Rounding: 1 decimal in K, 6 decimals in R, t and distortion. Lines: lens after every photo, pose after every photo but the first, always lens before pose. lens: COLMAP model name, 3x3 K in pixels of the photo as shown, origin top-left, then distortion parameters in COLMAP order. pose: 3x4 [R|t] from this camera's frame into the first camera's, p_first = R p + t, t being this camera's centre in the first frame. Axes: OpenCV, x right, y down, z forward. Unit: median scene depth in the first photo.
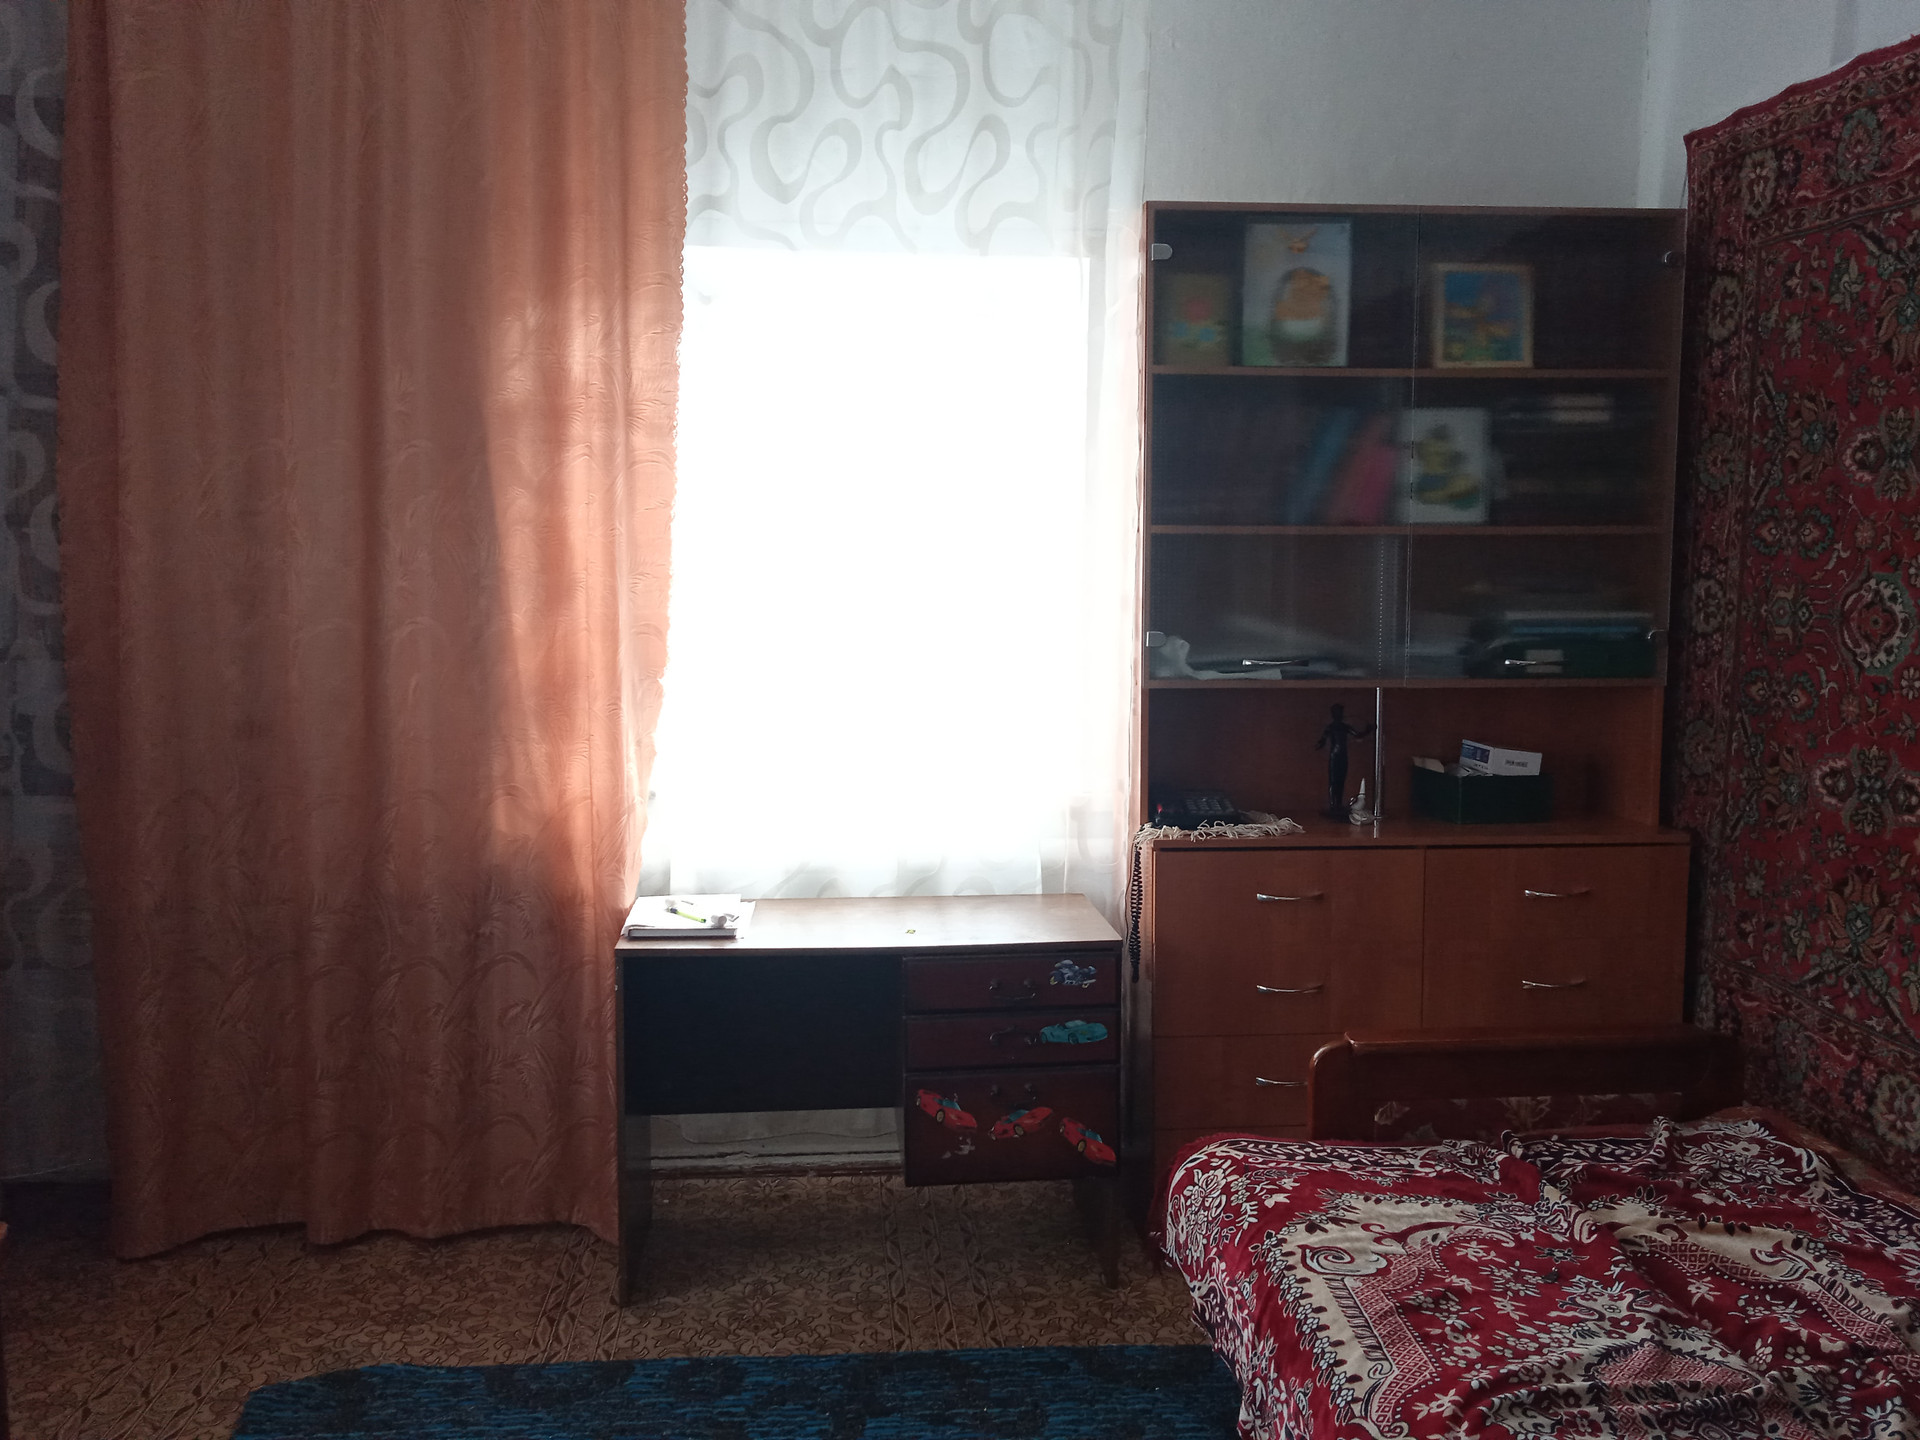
lens RADIAL K [[1562.4, 0, 960.0], [0, 1562.4, 720.0], [0, 0, 1]] dist [0.049414, -0.066184]
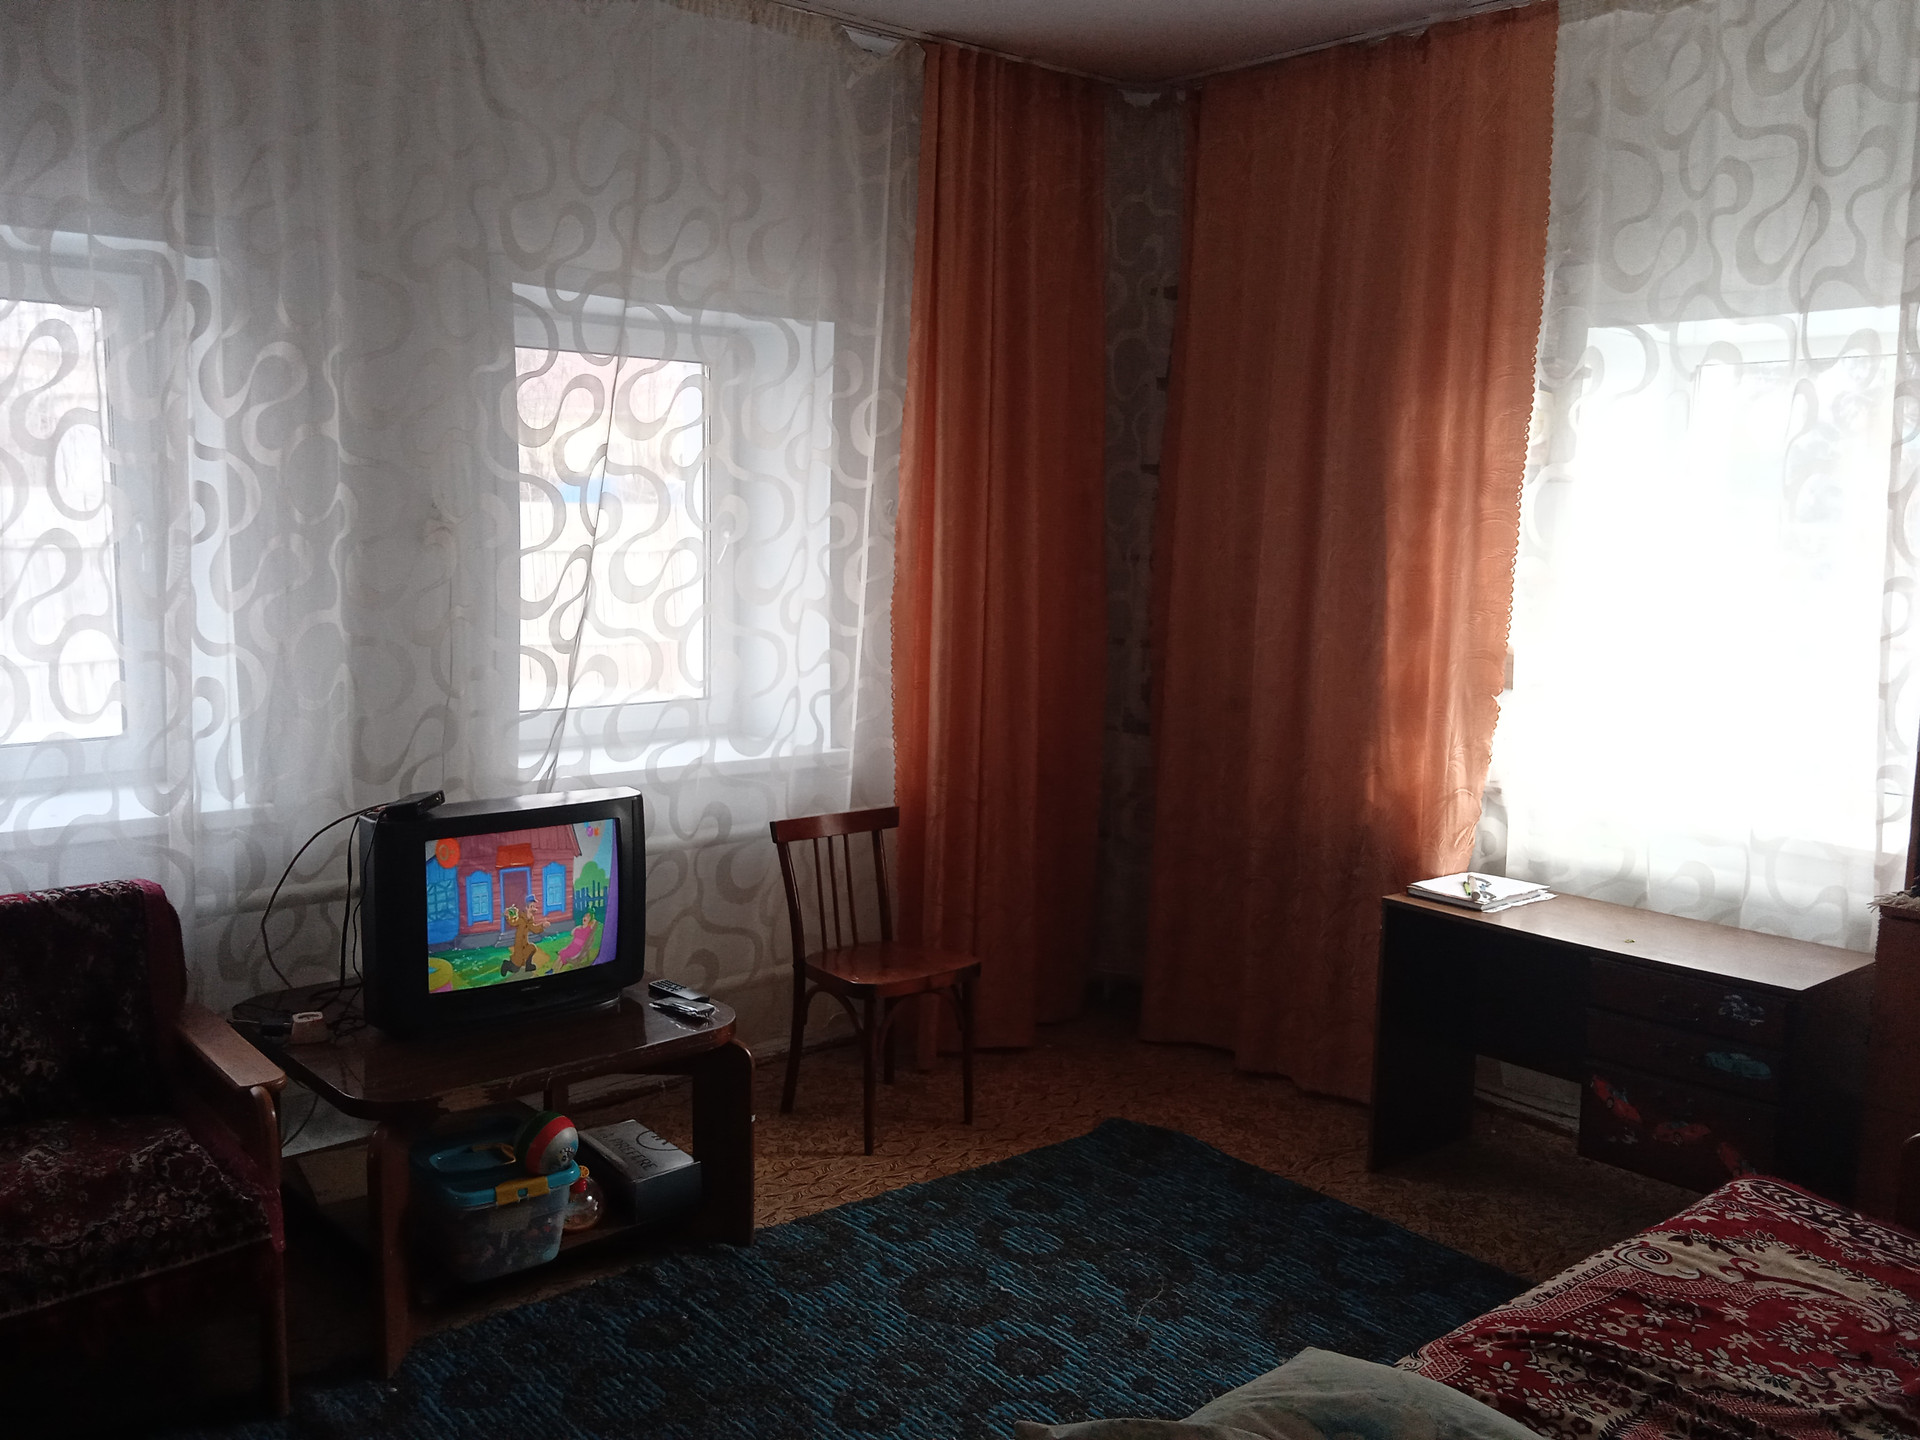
lens RADIAL K [[1562.4, 0, 960.0], [0, 1562.4, 720.0], [0, 0, 1]] dist [0.049414, -0.066184]
pose [[0.579548, 0.103652, -0.808320, 0.579126], [-0.099353, 0.993466, 0.056160, -0.036766], [0.808859, 0.047762, 0.586059, -0.053498]]
